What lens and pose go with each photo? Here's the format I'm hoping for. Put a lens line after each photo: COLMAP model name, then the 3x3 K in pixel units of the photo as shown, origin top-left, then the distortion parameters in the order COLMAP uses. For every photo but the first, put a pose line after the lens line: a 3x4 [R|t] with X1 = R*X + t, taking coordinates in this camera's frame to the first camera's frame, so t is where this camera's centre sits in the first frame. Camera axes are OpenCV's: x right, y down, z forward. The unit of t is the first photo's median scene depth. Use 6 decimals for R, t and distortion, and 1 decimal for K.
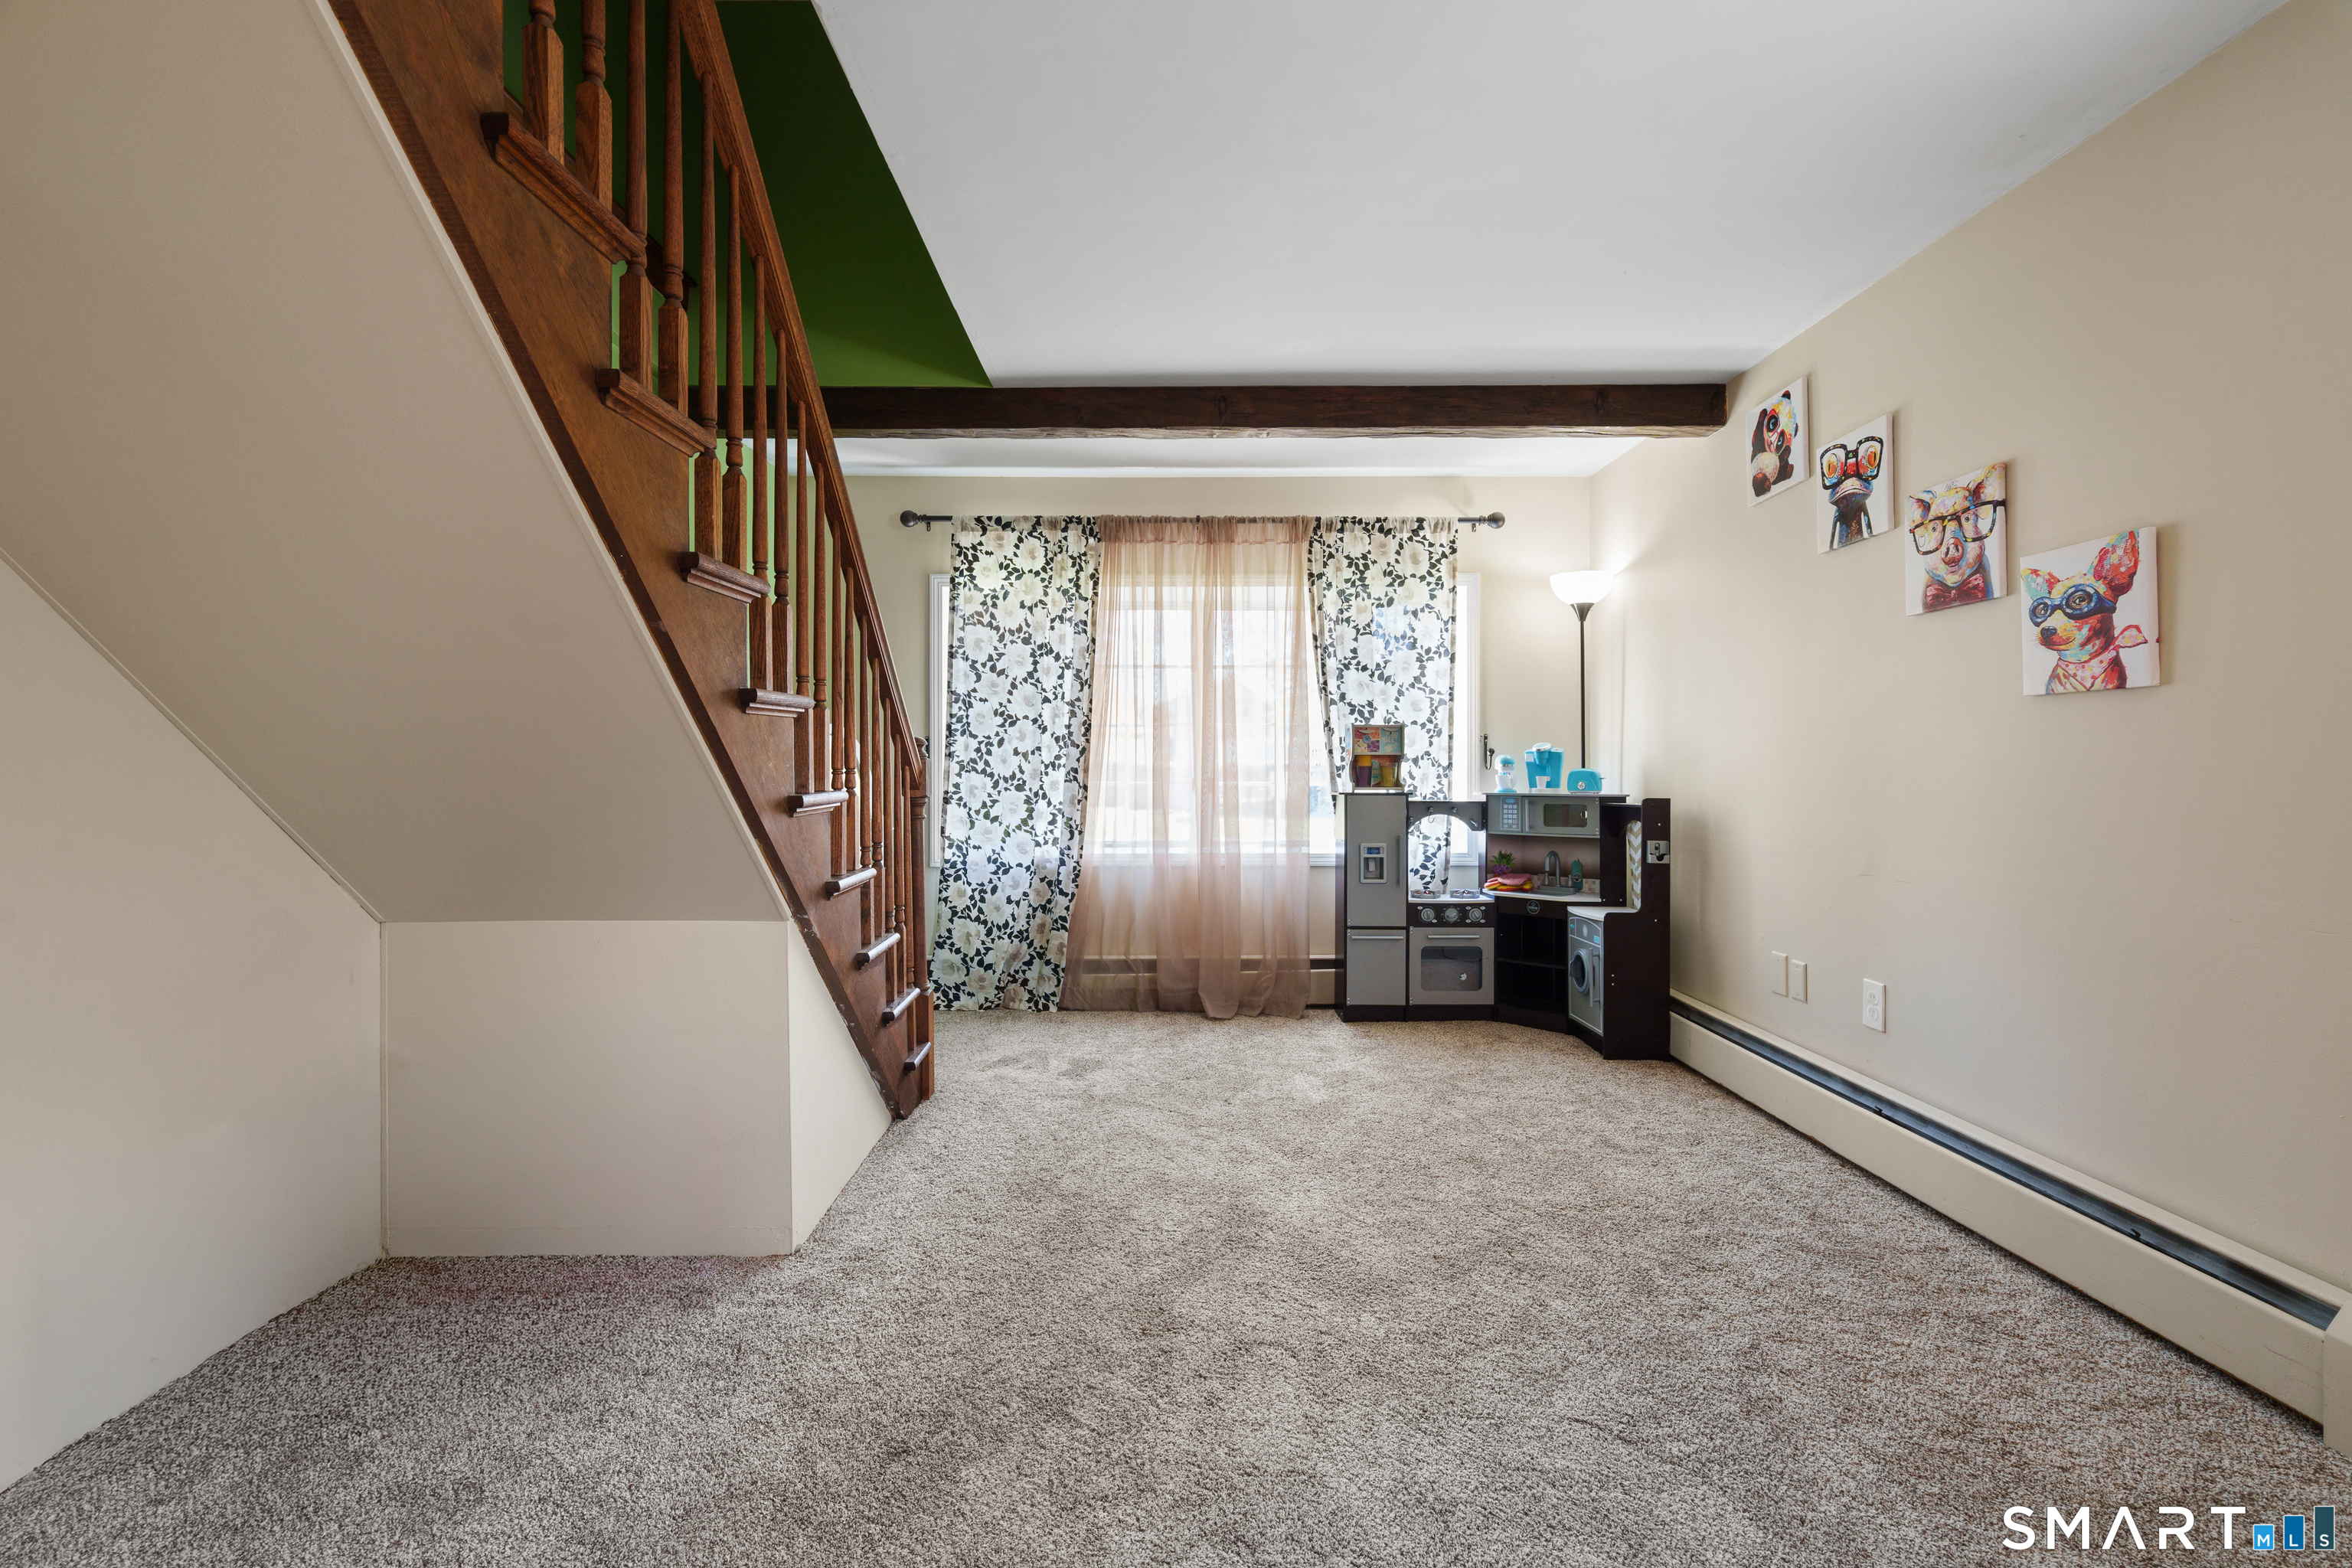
lens RADIAL K [[1067.4, 0, 1177.6], [0, 1067.4, 786.8], [0, 0, 1]] dist [-0.003166, 0.000267]
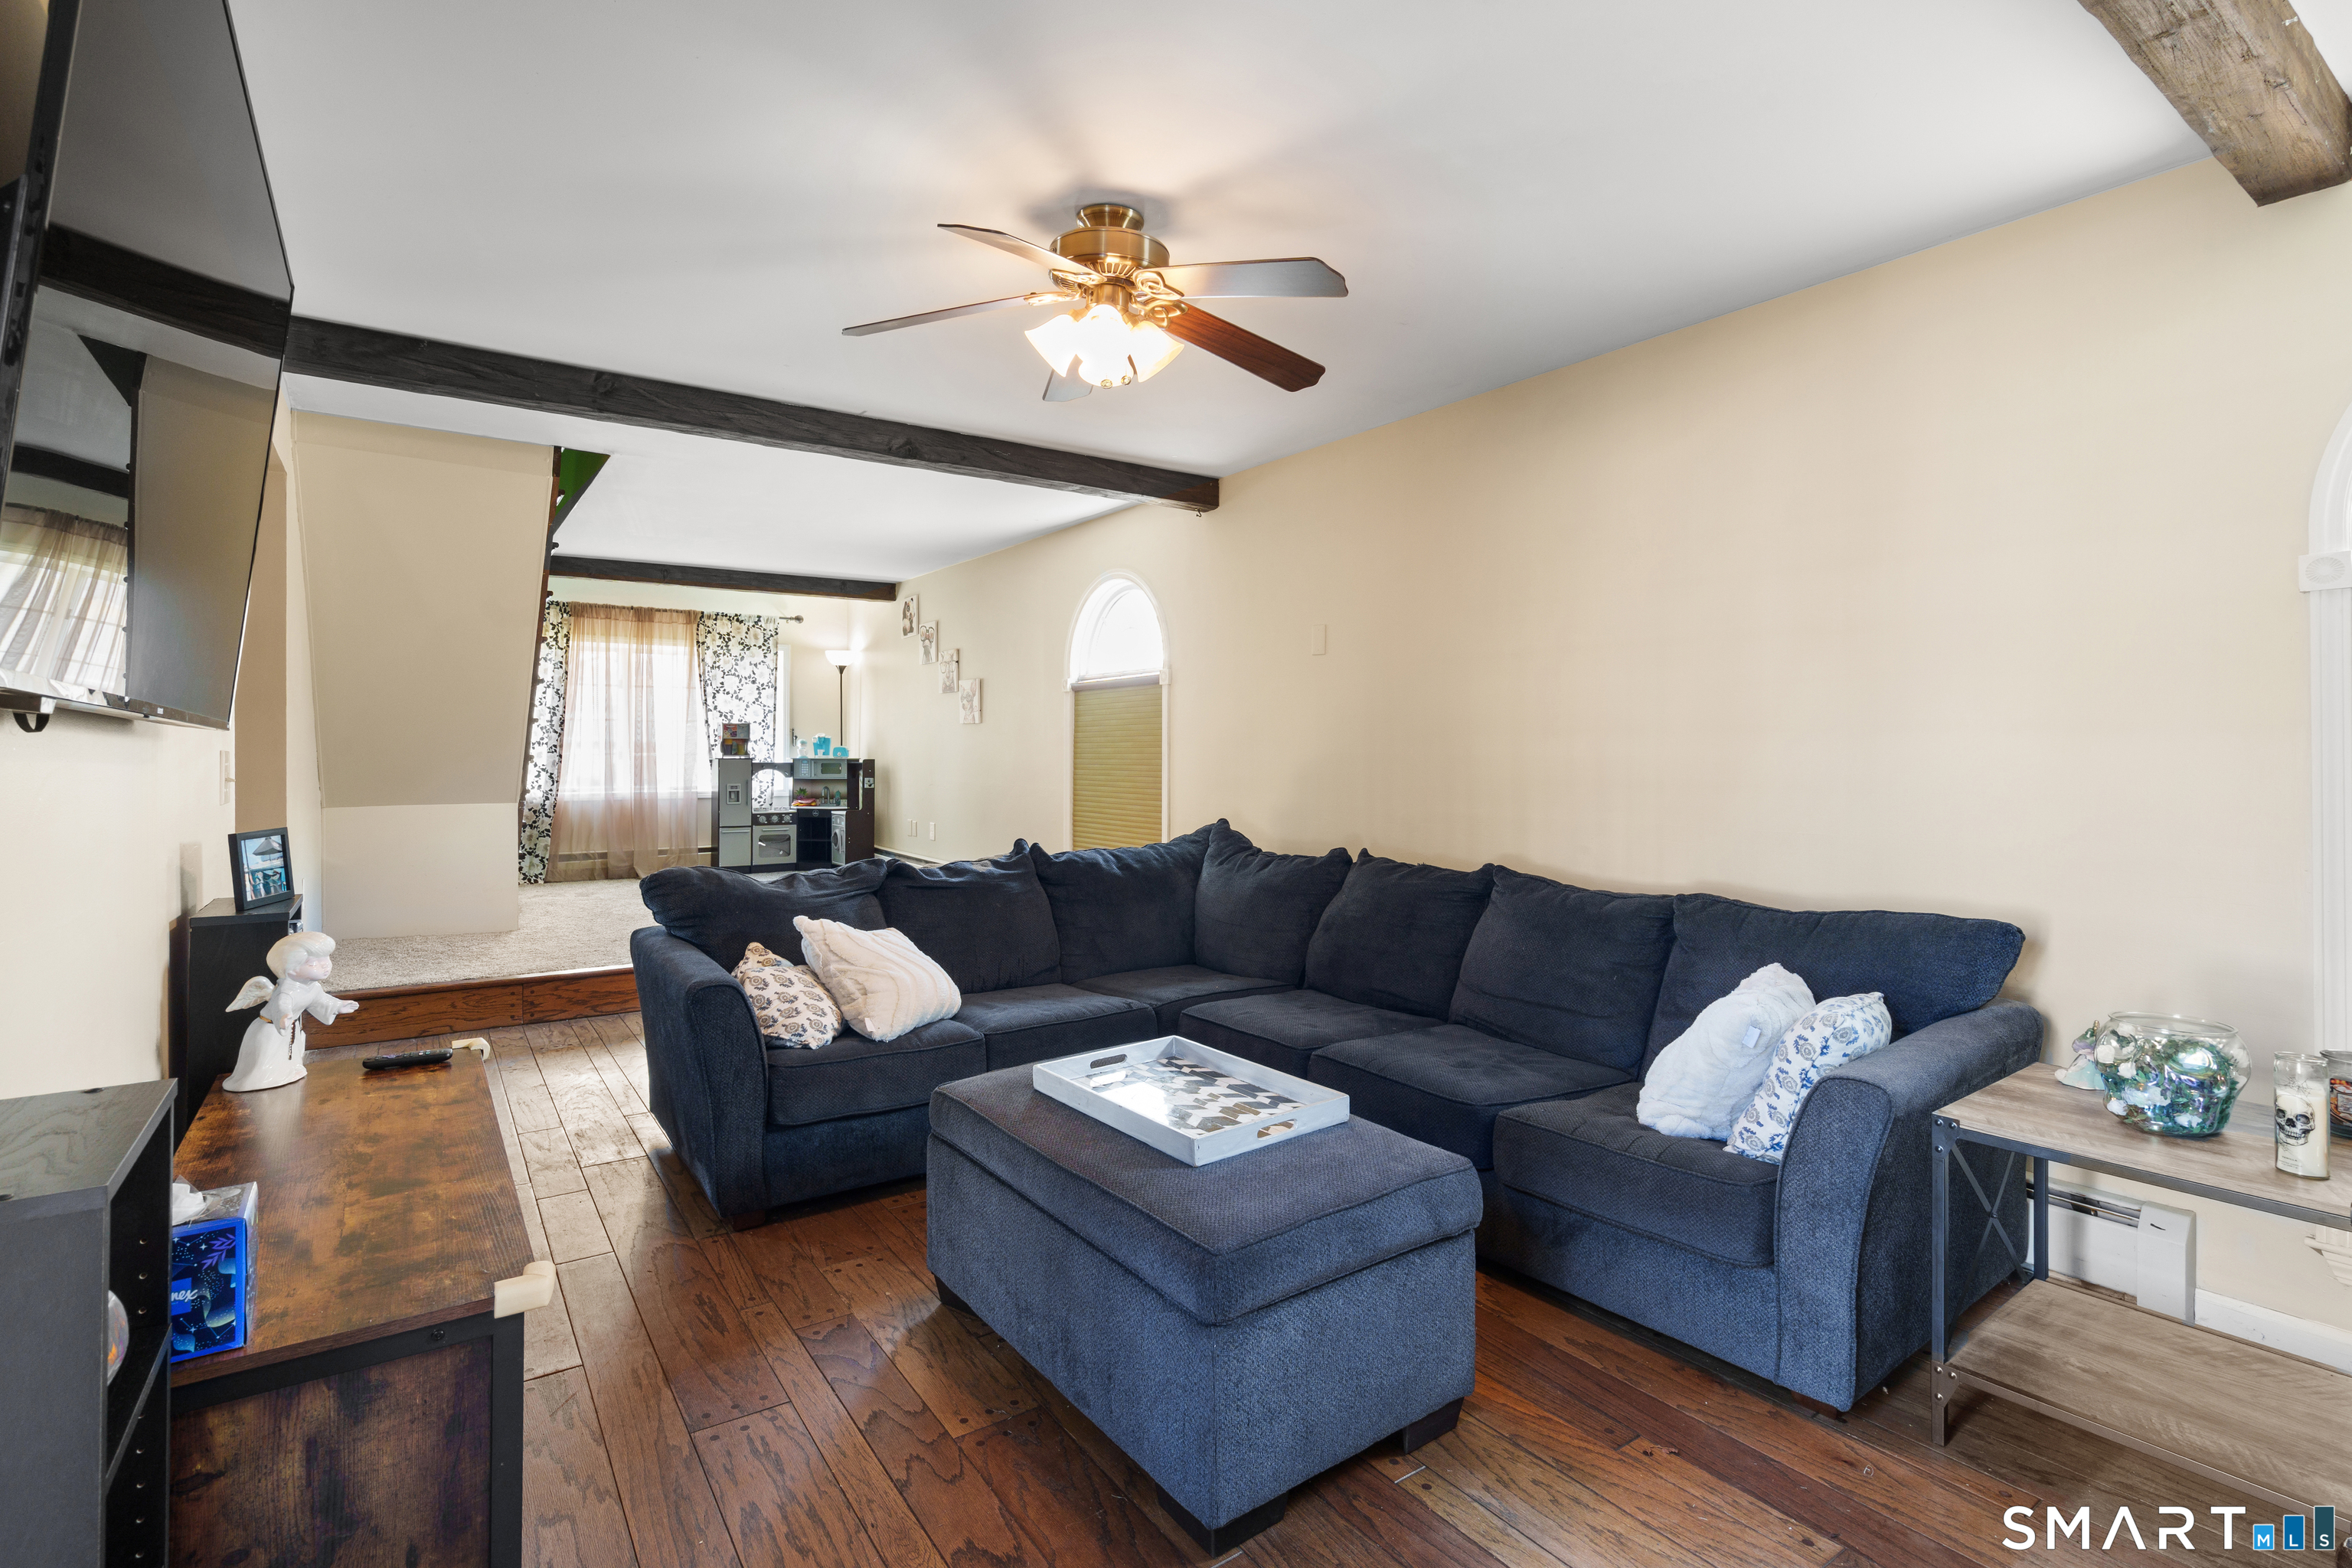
lens RADIAL K [[1080.8, 0, 1169.2], [0, 1080.8, 729.4], [0, 0, 1]] dist [-0.002942, -0.000025]
pose [[0.821657, 0.011607, 0.569864, -0.279885], [0.006800, 0.999522, -0.030163, 0.017691], [-0.569942, 0.028659, 0.821185, -1.044521]]
